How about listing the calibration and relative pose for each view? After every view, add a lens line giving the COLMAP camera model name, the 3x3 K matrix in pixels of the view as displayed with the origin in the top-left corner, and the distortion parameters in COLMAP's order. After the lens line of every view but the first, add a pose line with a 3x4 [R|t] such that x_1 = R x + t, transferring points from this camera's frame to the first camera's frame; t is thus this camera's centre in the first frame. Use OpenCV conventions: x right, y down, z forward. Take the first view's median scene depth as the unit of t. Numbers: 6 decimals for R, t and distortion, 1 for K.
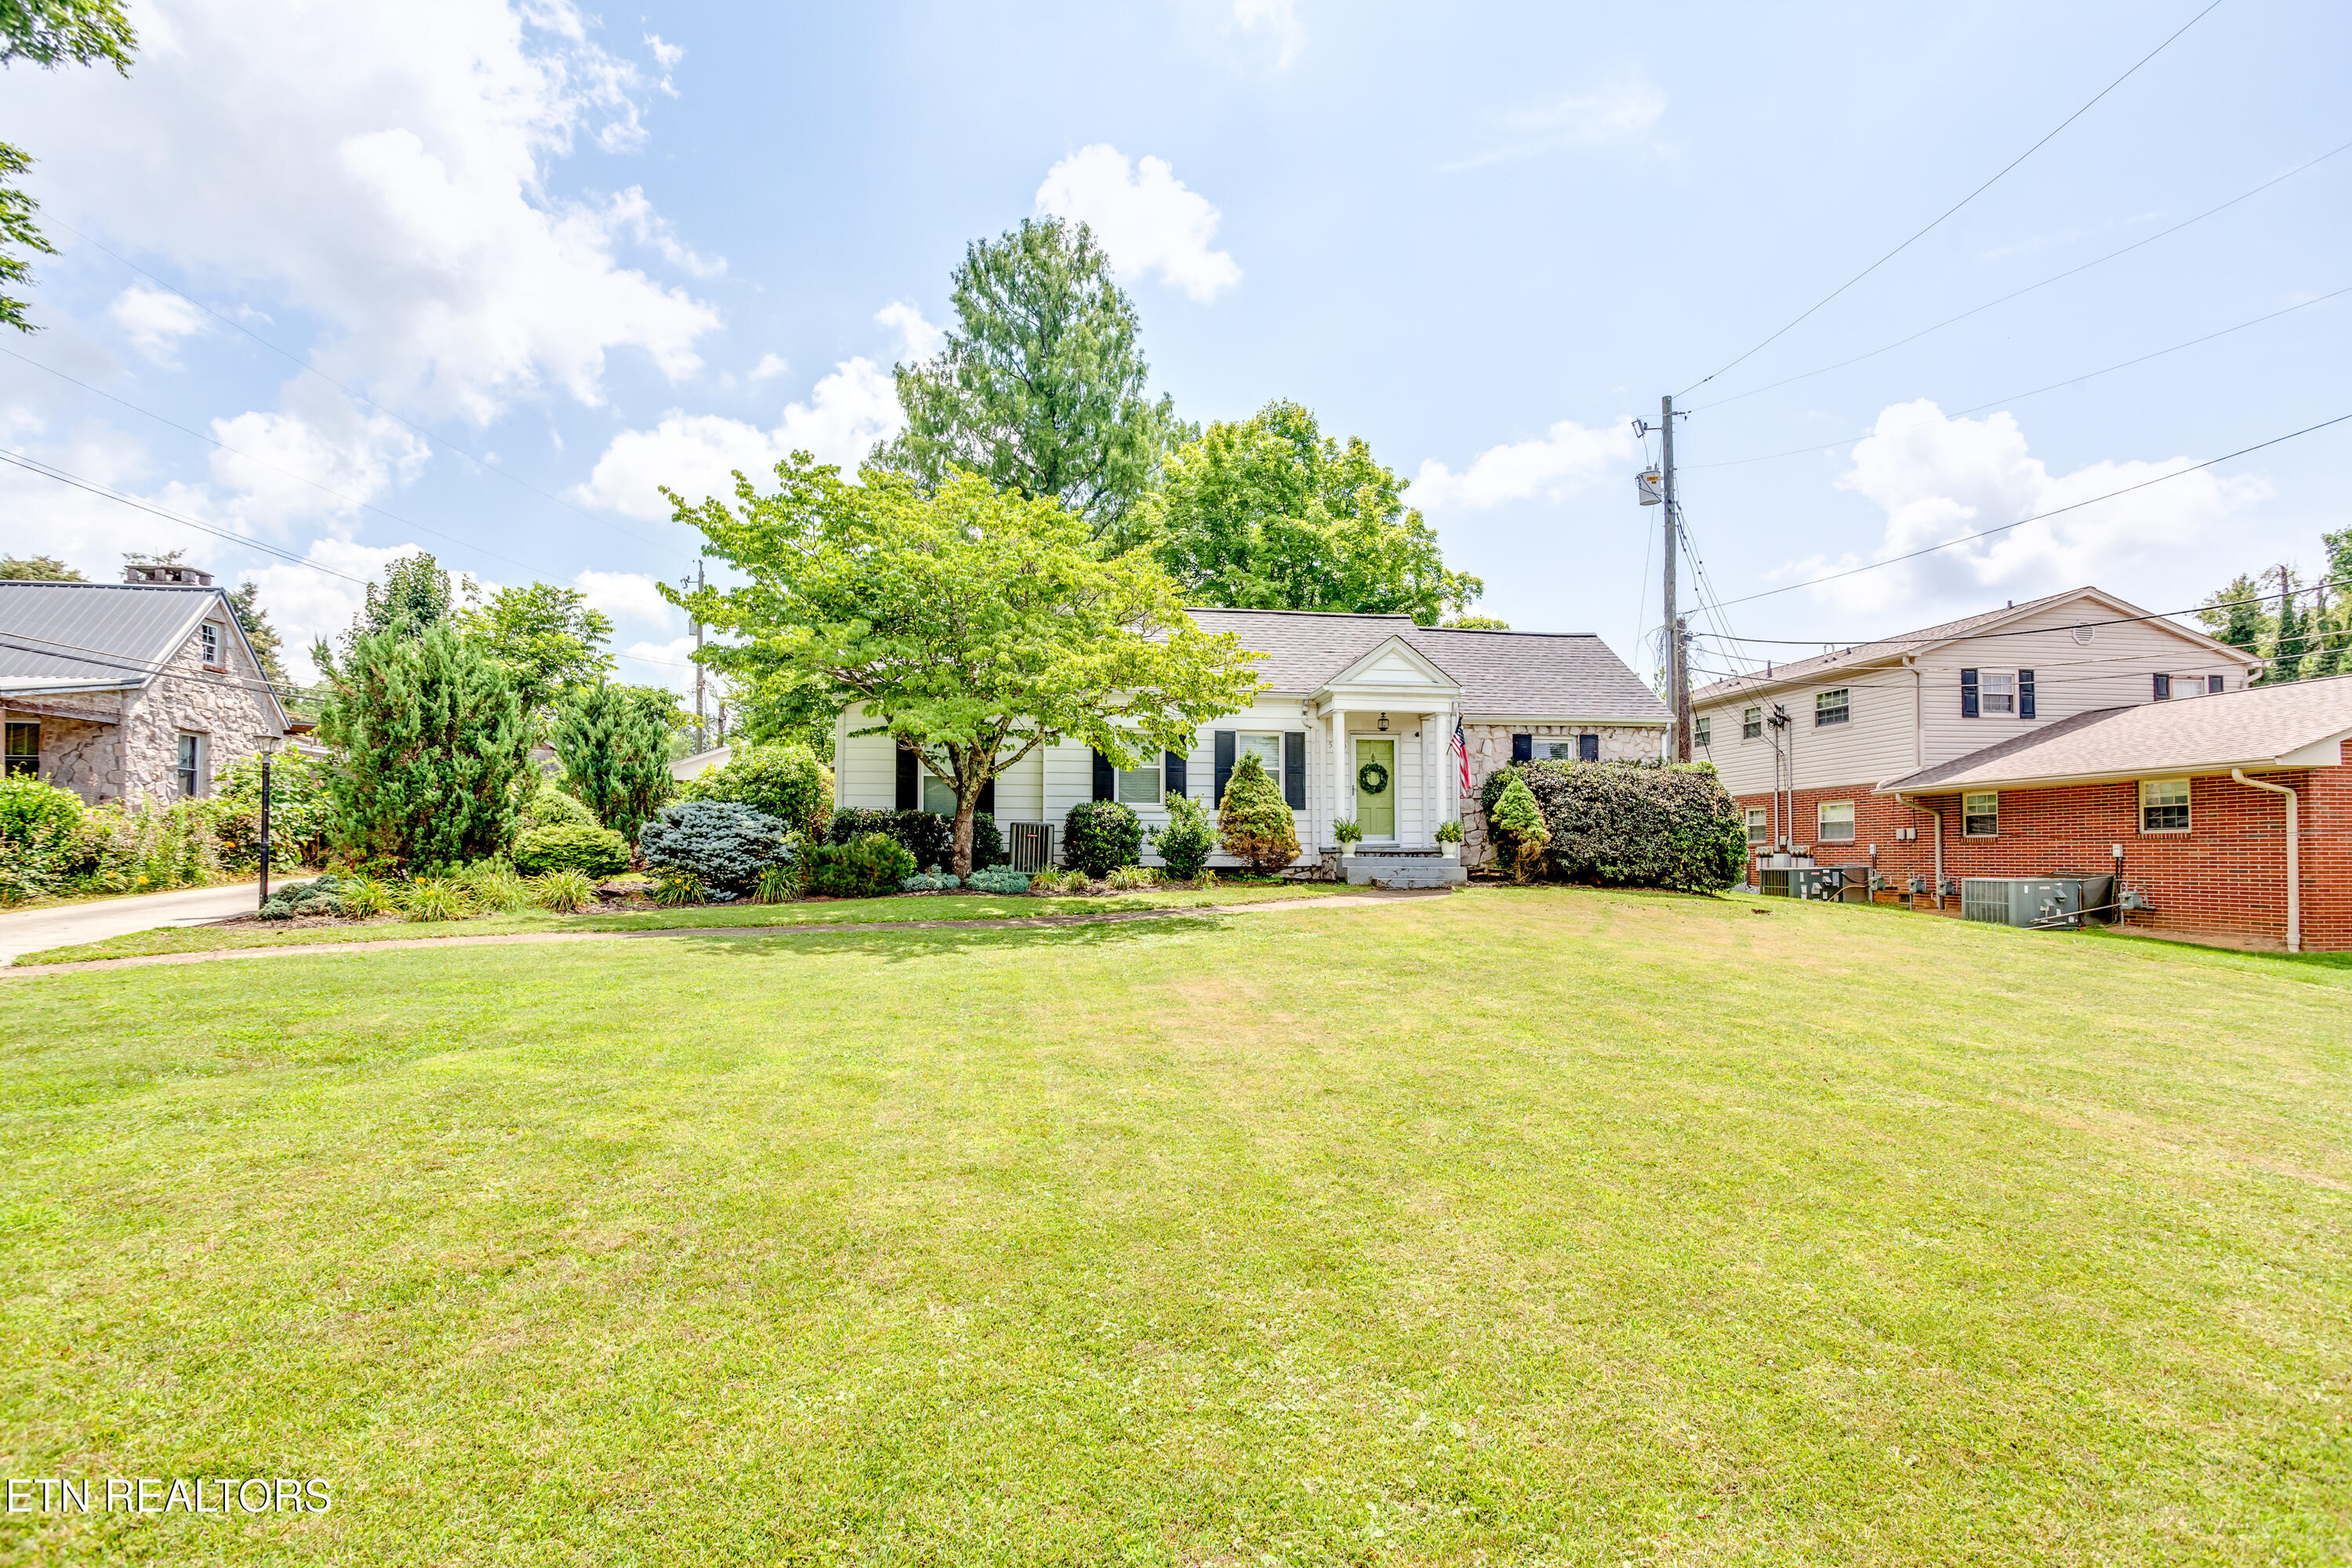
lens RADIAL K [[1187.4, 0, 1227.9], [0, 1187.4, 832.0], [0, 0, 1]] dist [-0.031325, 0.014320]
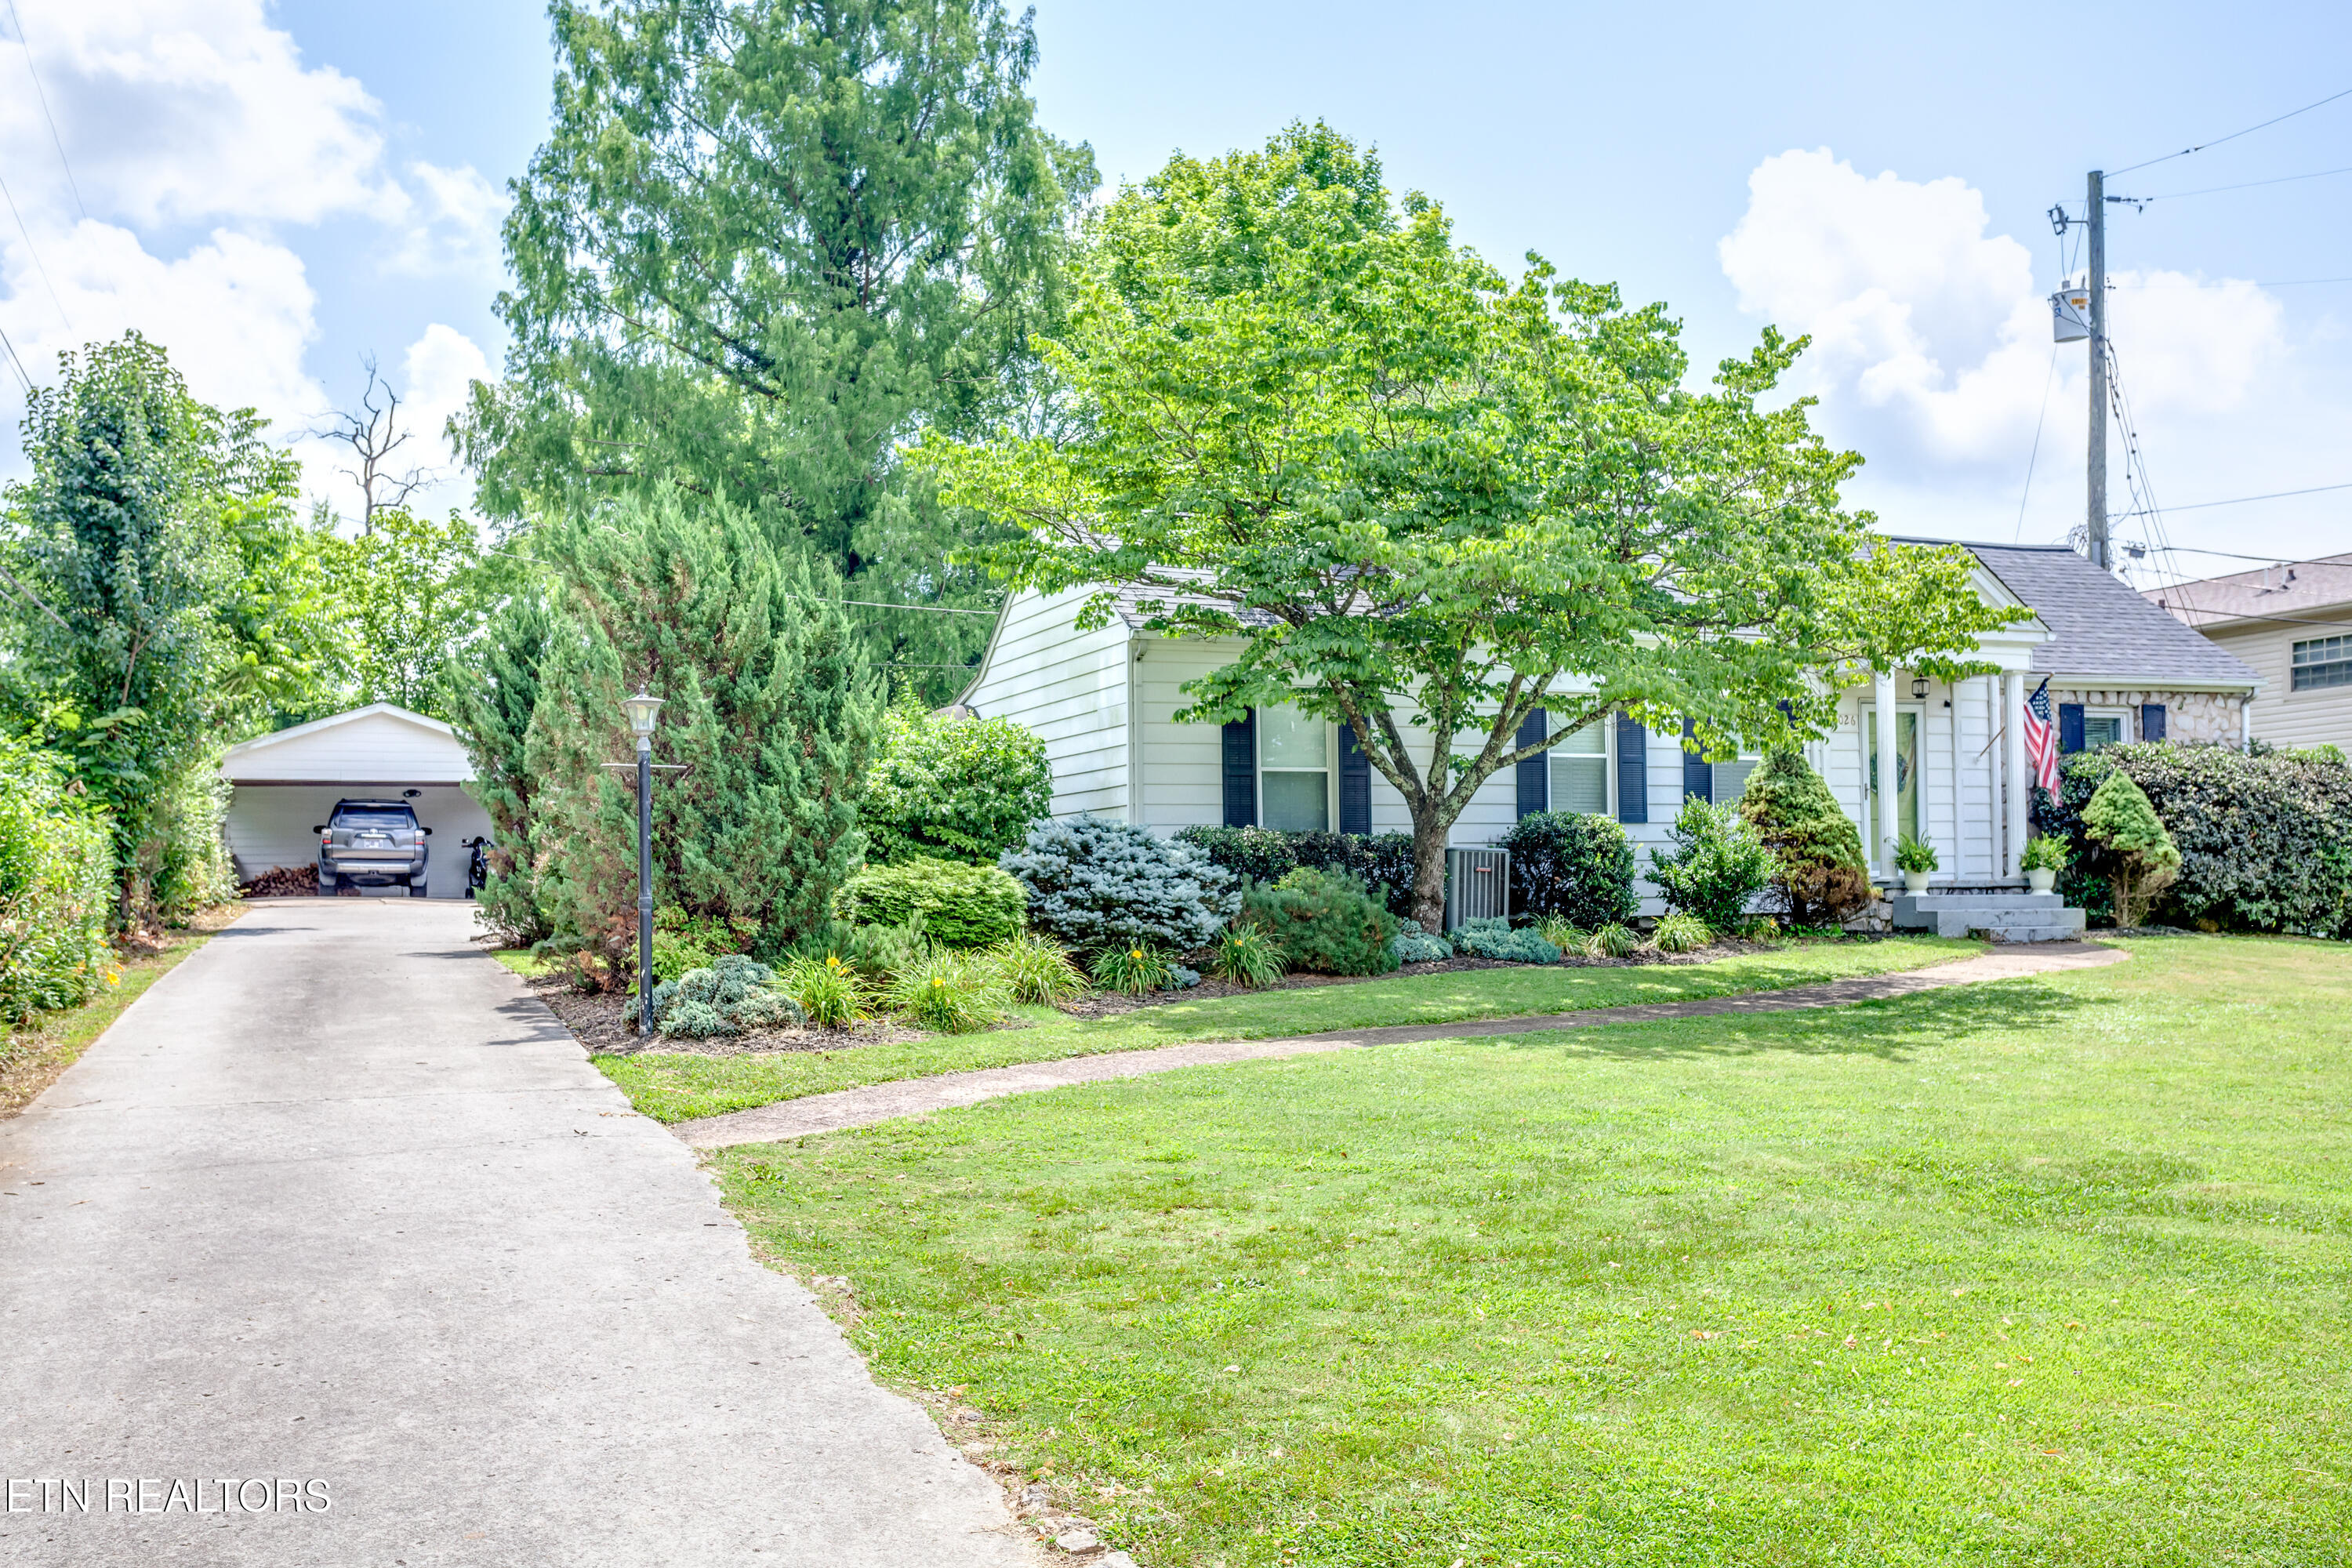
lens RADIAL K [[2136.4, 0, 1221.9], [0, 2136.4, 905.7], [0, 0, 1]] dist [0.013856, 0.000000]
pose [[0.969255, -0.018109, 0.245392, -0.510796], [0.013754, 0.999716, 0.019449, -0.001221], [-0.245674, -0.015476, 0.969229, -0.022499]]
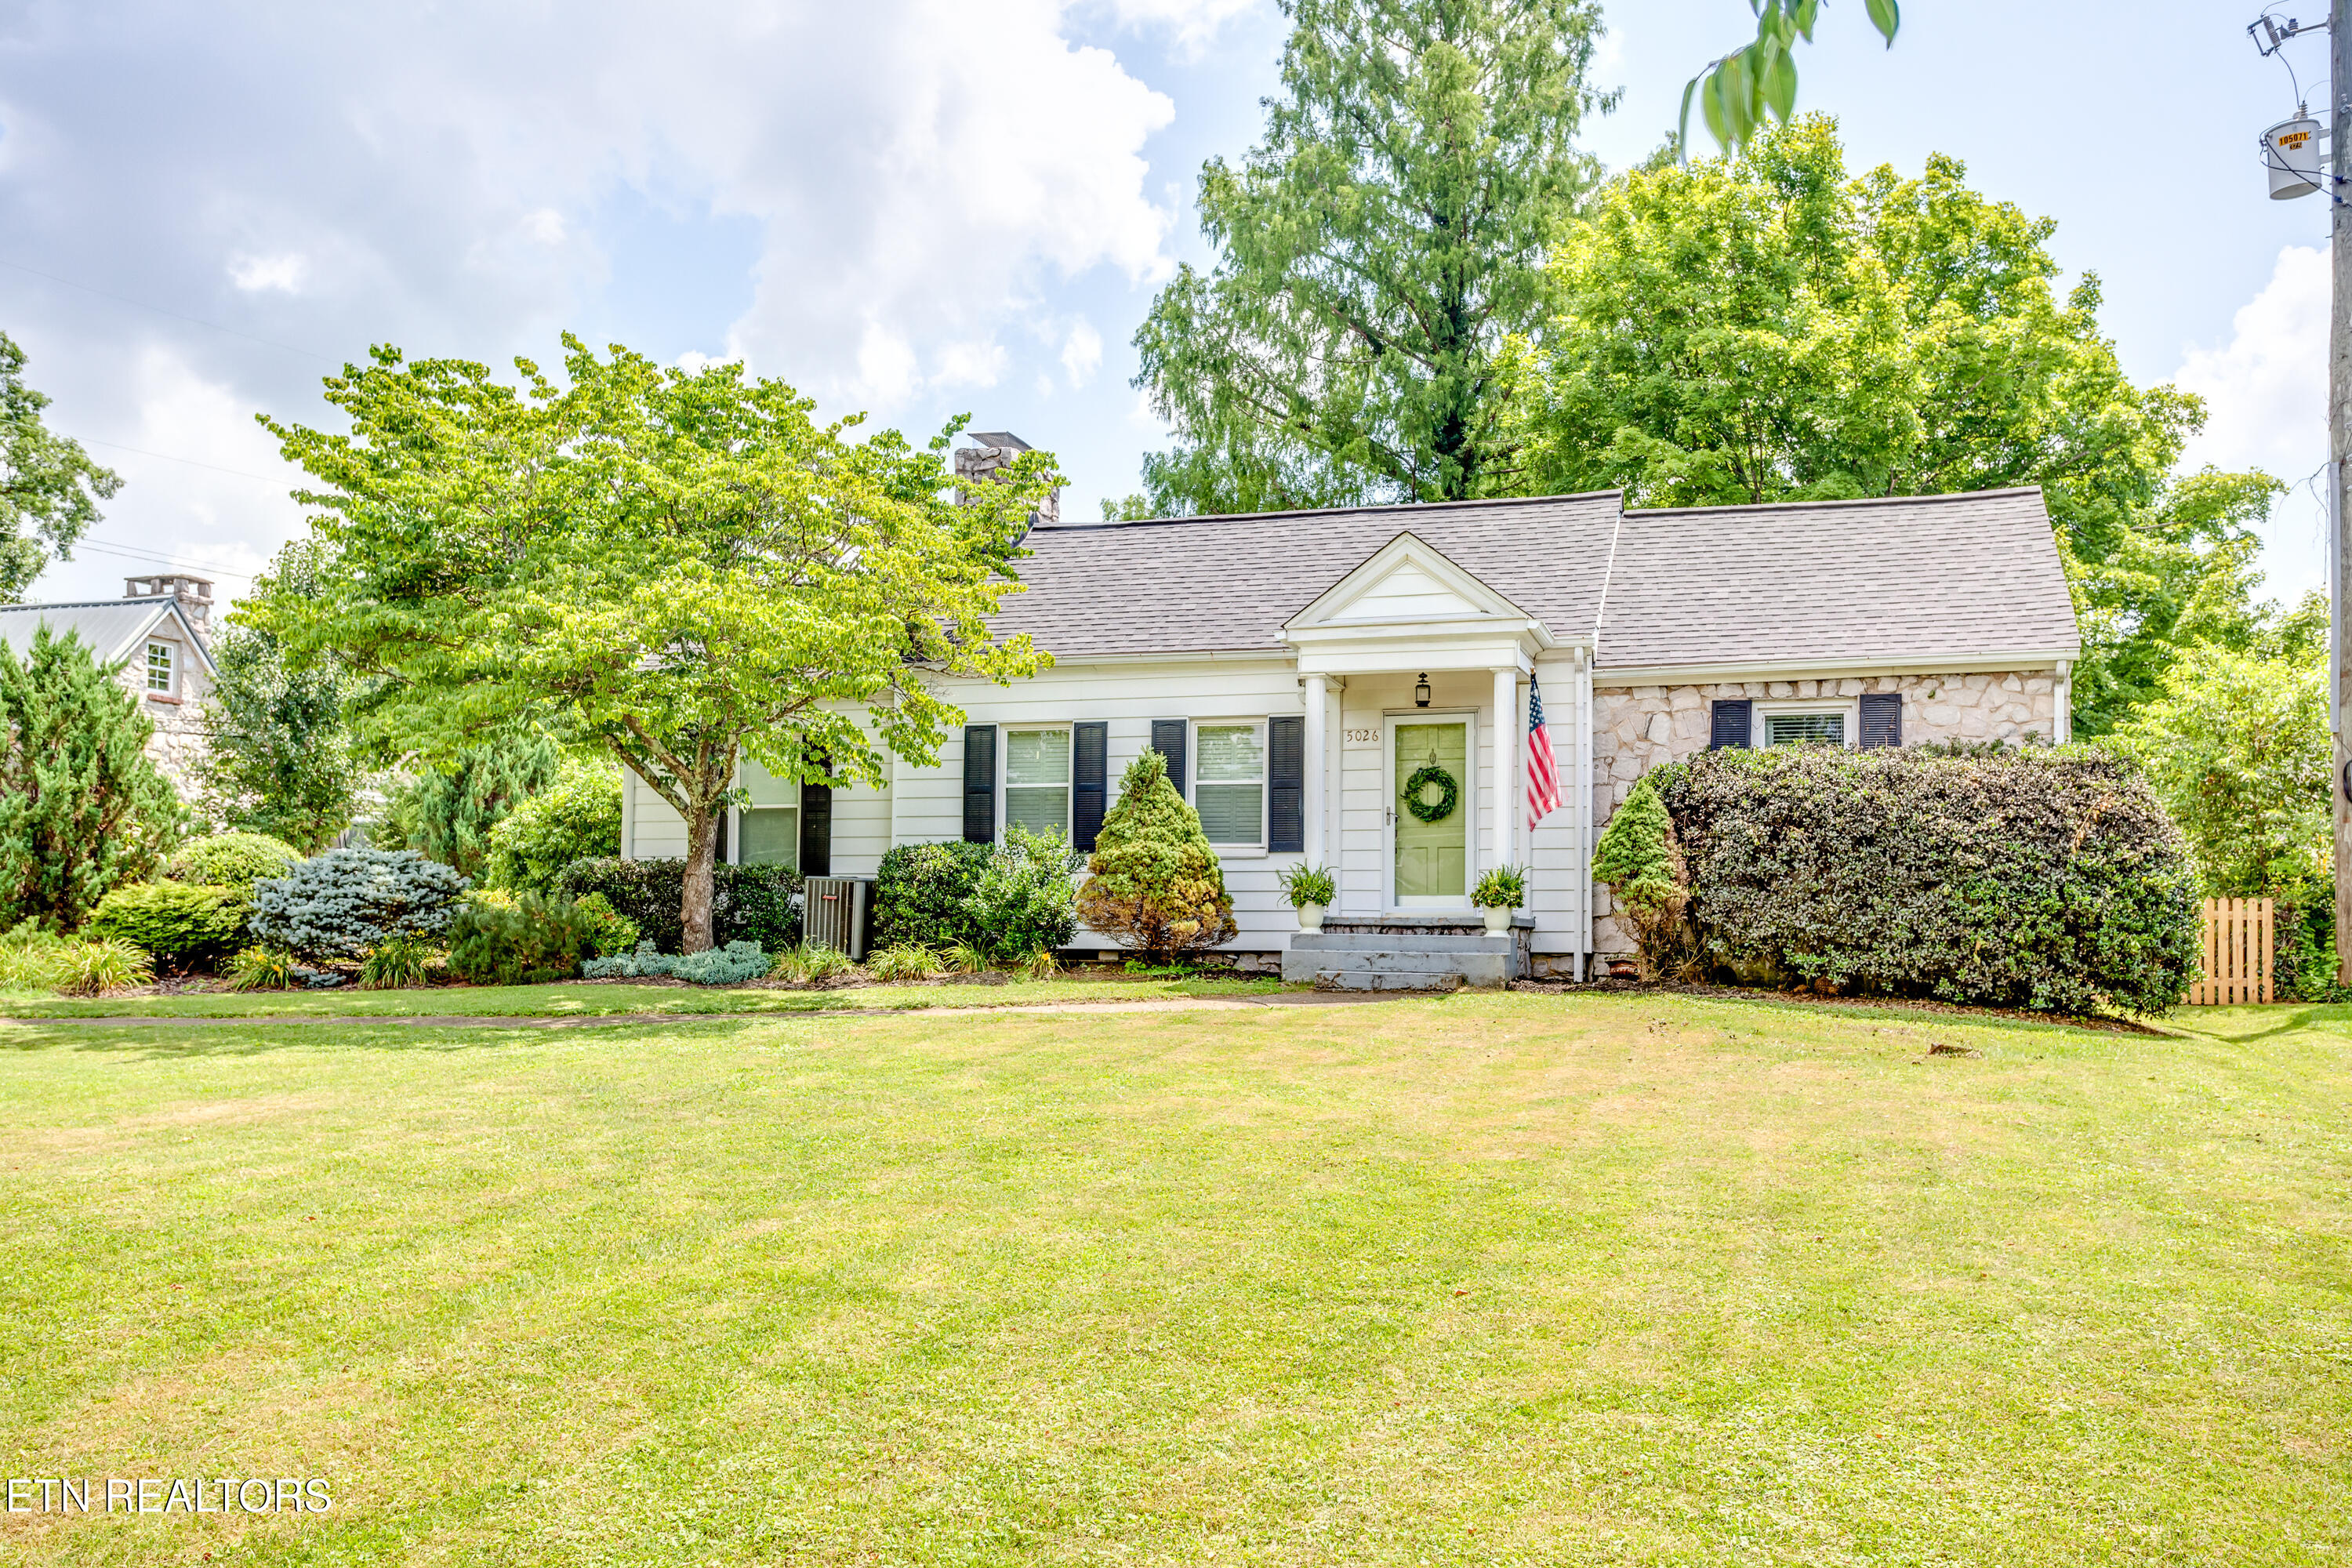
lens RADIAL K [[2033.2, 0, 1191.1], [0, 2033.2, 851.1], [0, 0, 1]] dist [0.025843, 0.022277]
pose [[0.885304, -0.015984, -0.464738, 0.468351], [-0.001781, 0.999285, -0.037760, 0.017258], [0.465009, 0.034257, 0.884643, 0.118288]]
